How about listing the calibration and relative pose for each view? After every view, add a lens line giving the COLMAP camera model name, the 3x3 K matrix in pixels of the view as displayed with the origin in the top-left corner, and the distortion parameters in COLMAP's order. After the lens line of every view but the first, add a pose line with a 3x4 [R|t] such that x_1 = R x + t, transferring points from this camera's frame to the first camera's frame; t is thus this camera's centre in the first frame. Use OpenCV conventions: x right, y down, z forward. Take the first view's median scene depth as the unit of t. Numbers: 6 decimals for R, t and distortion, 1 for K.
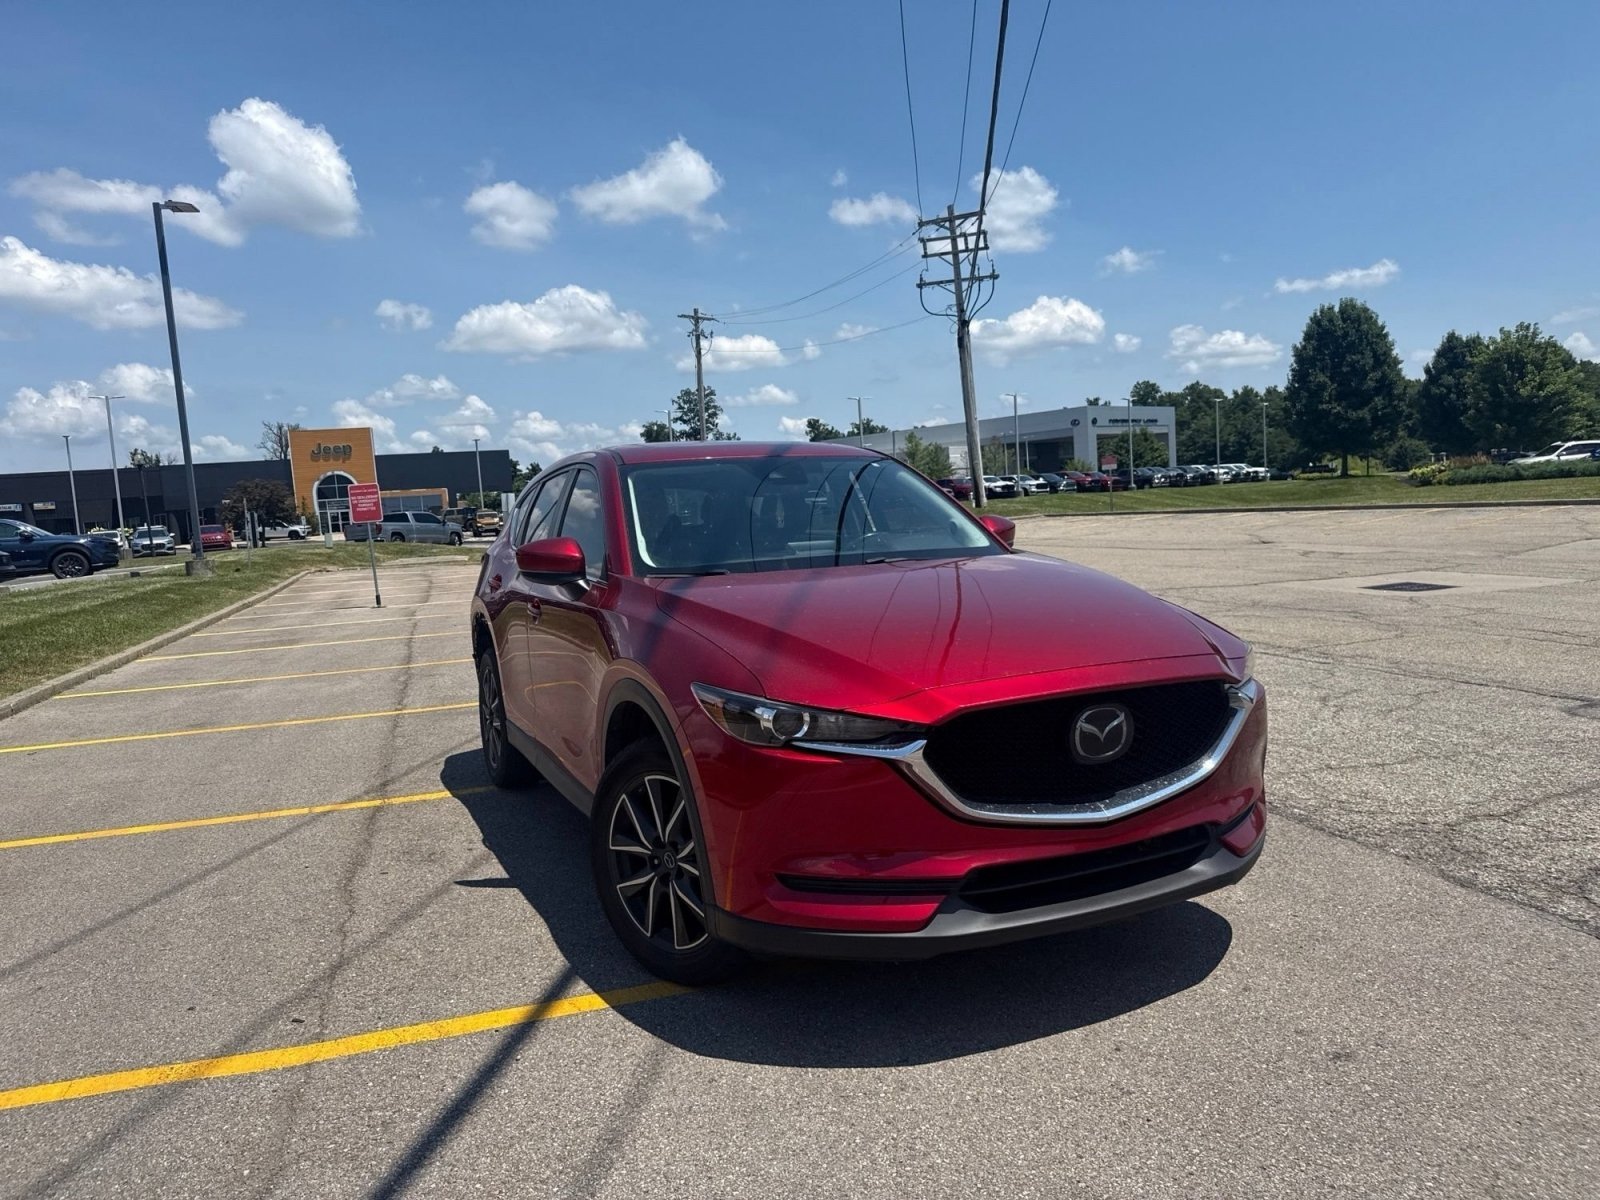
lens RADIAL K [[1127.7, 0, 802.5], [0, 1127.7, 617.3], [0, 0, 1]] dist [0.035871, -0.042300]
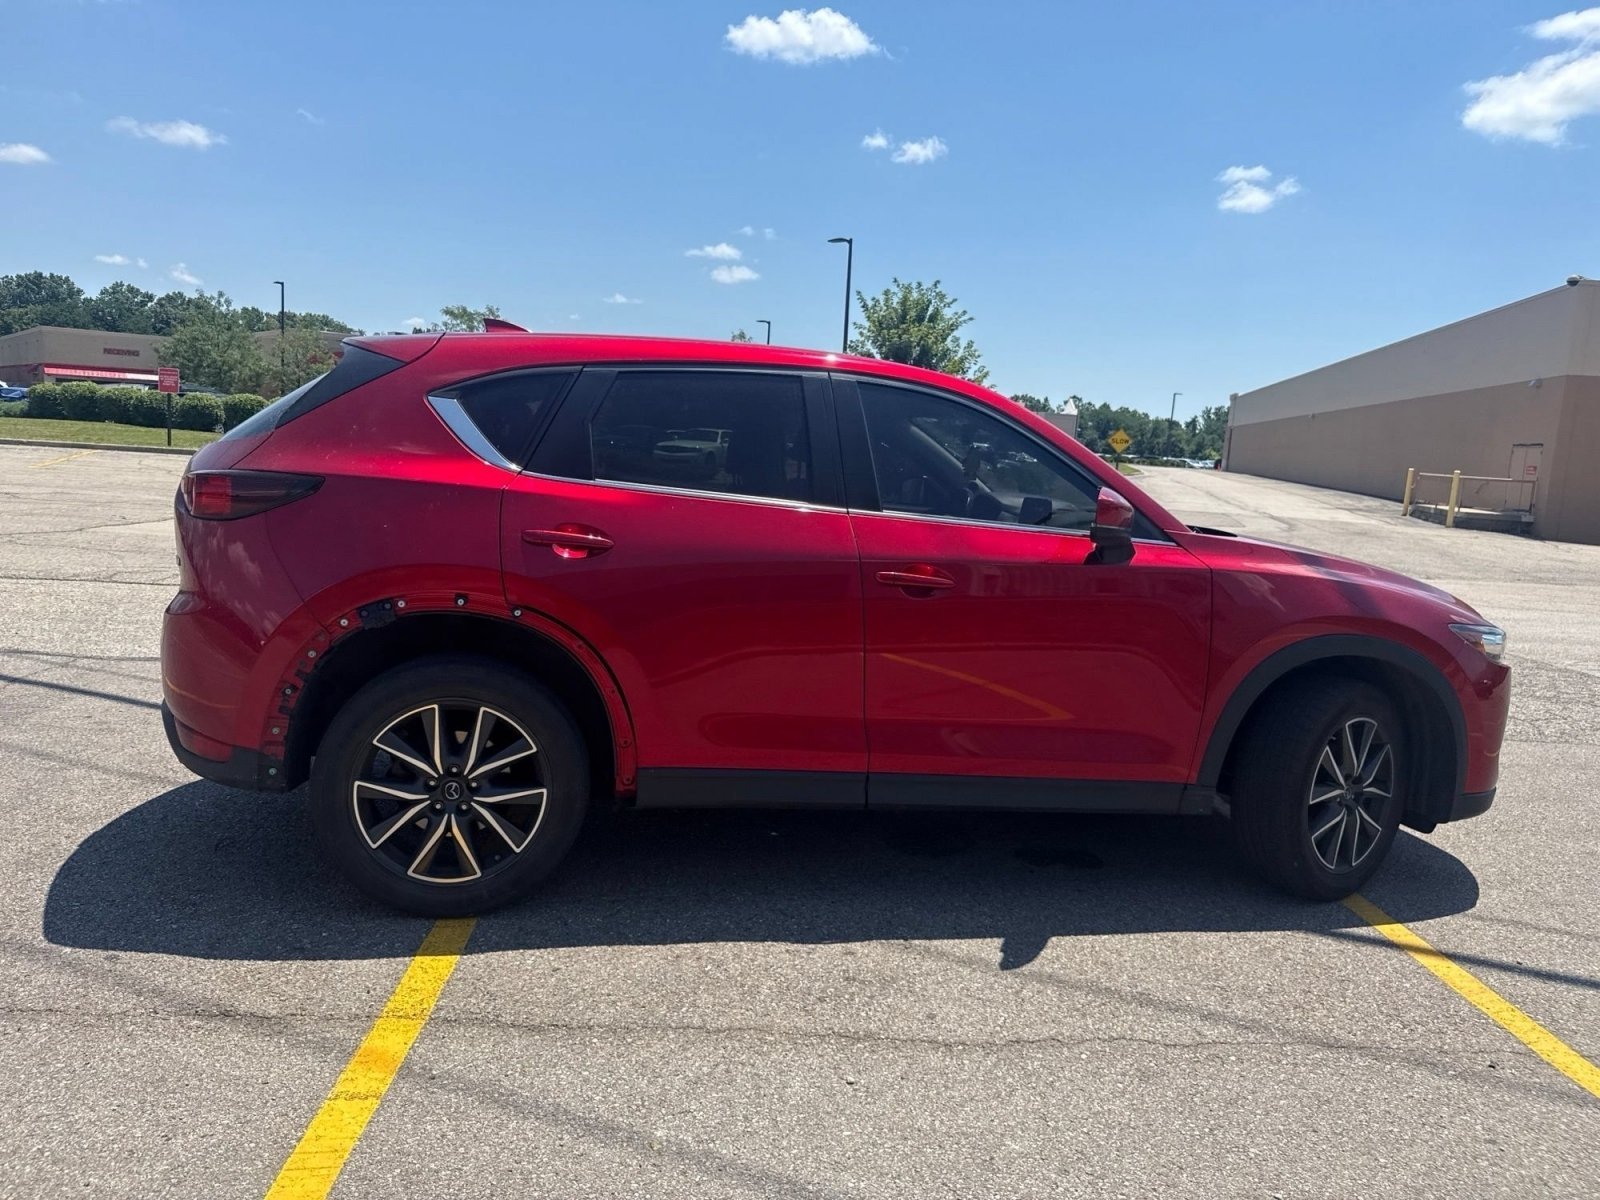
lens RADIAL K [[1131.7, 0, 805.6], [0, 1131.7, 614.7], [0, 0, 1]] dist [0.028697, -0.037335]
pose [[0.229972, -0.069380, 0.970721, -0.111123], [0.021676, 0.997573, 0.066164, -0.003936], [-0.972956, 0.005826, 0.230918, 0.105729]]
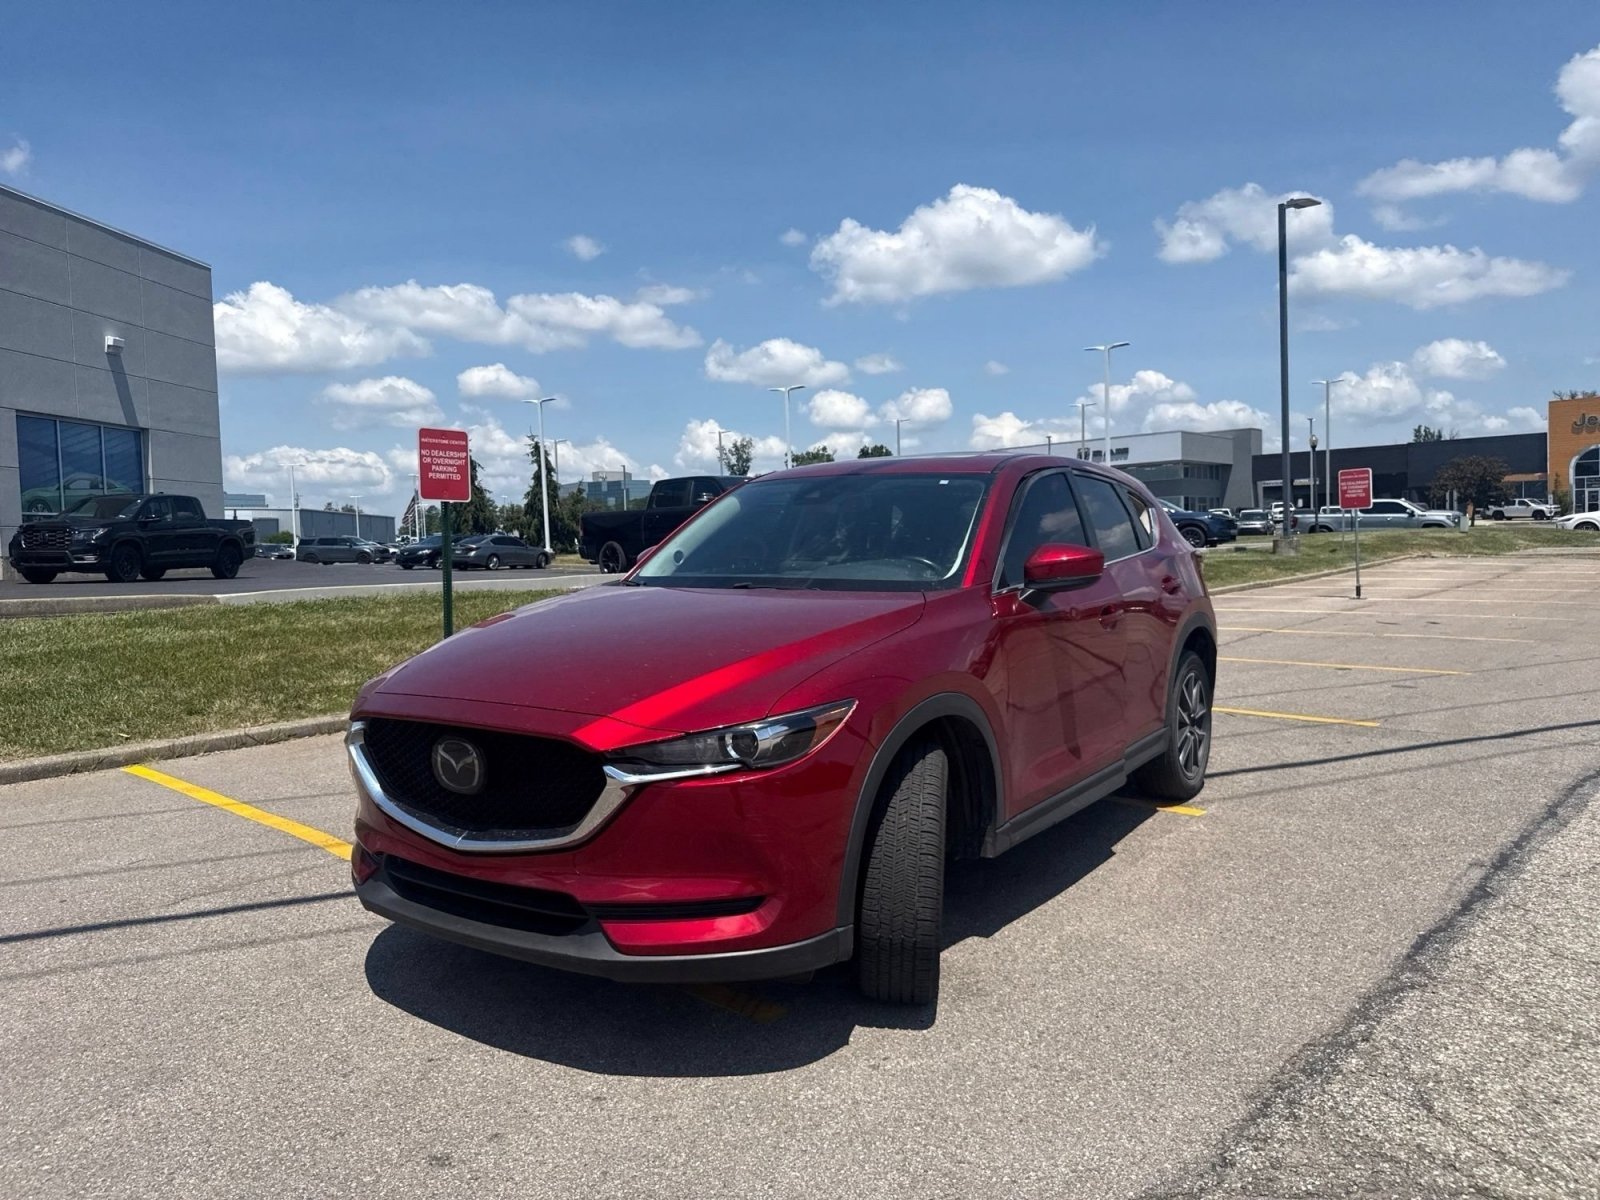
lens RADIAL K [[1123.1, 0, 807.0], [0, 1123.1, 601.8], [0, 0, 1]] dist [0.057073, -0.077488]
pose [[0.510289, 0.094919, -0.854749, 0.095014], [-0.087402, 0.994468, 0.058255, -0.009832], [0.855550, 0.044980, 0.515762, 0.053034]]
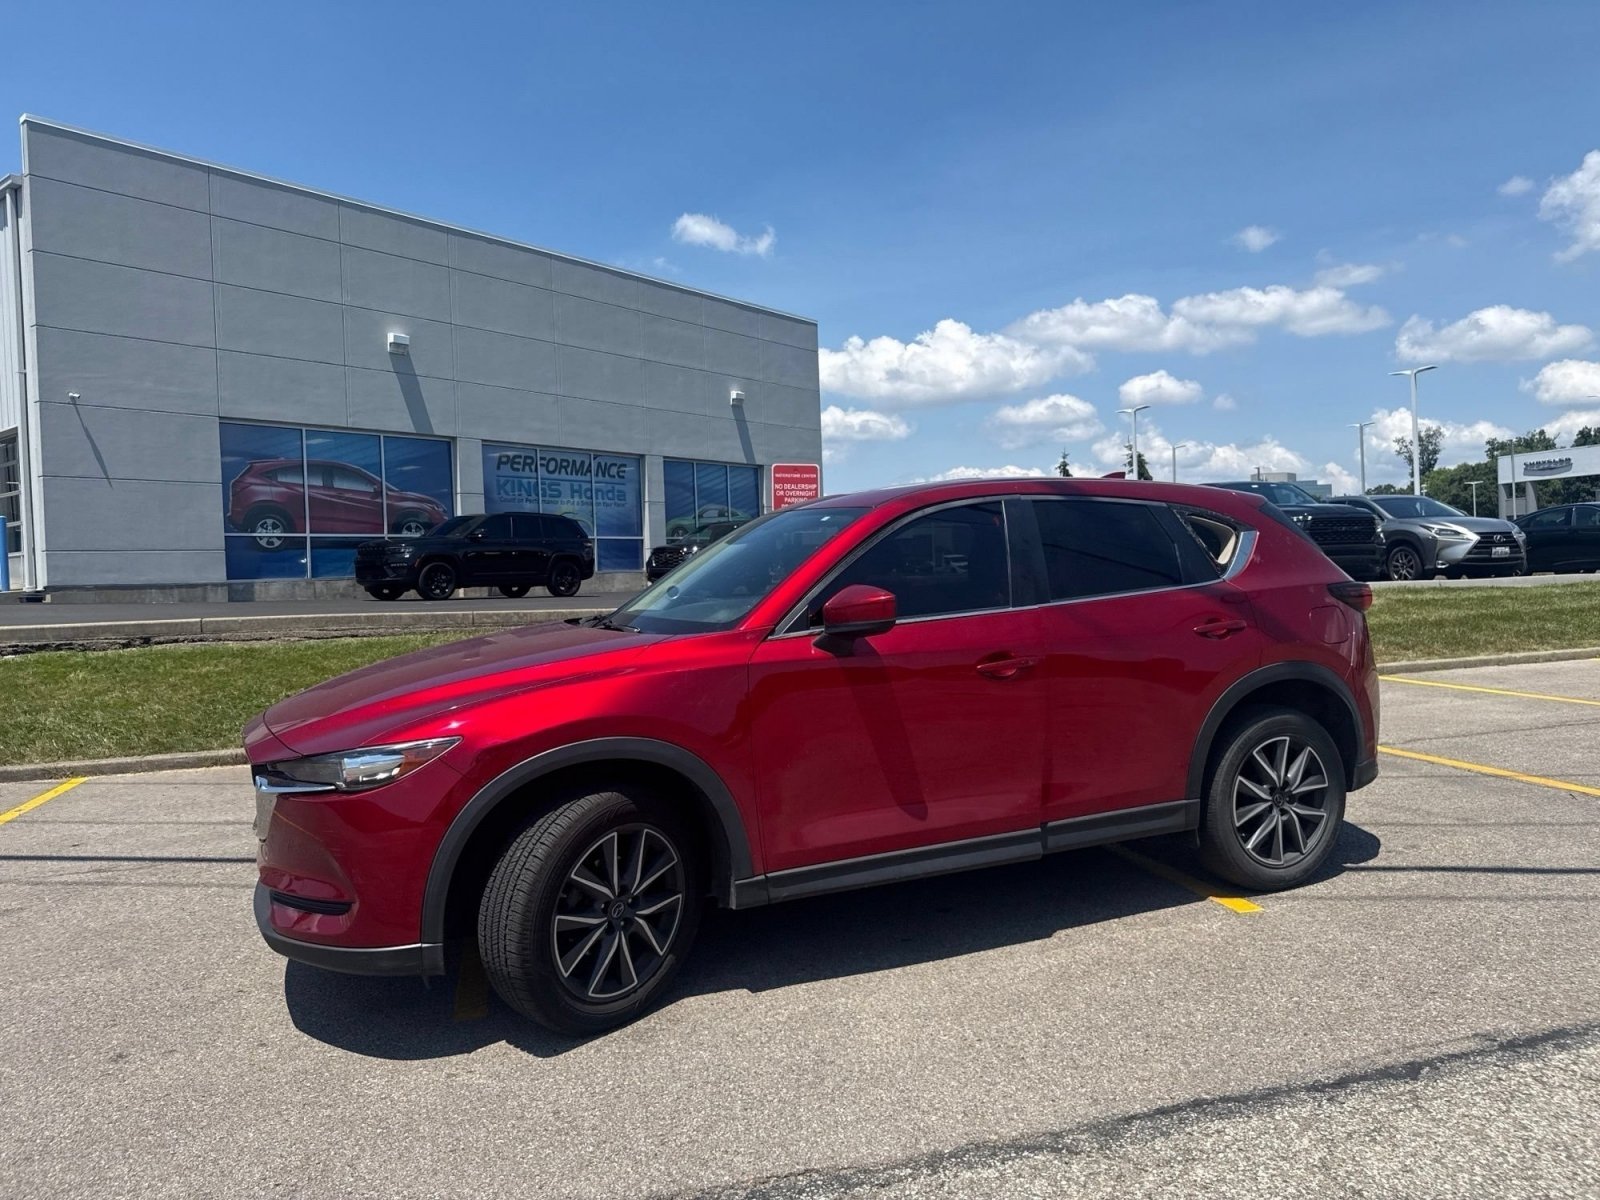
lens RADIAL K [[1116.6, 0, 813.2], [0, 1116.6, 594.8], [0, 0, 1]] dist [0.121486, -0.179578]
pose [[-0.027091, 0.085657, -0.995956, 0.113902], [-0.059398, 0.994424, 0.087141, -0.018370], [0.997867, 0.061519, -0.021852, 0.121605]]
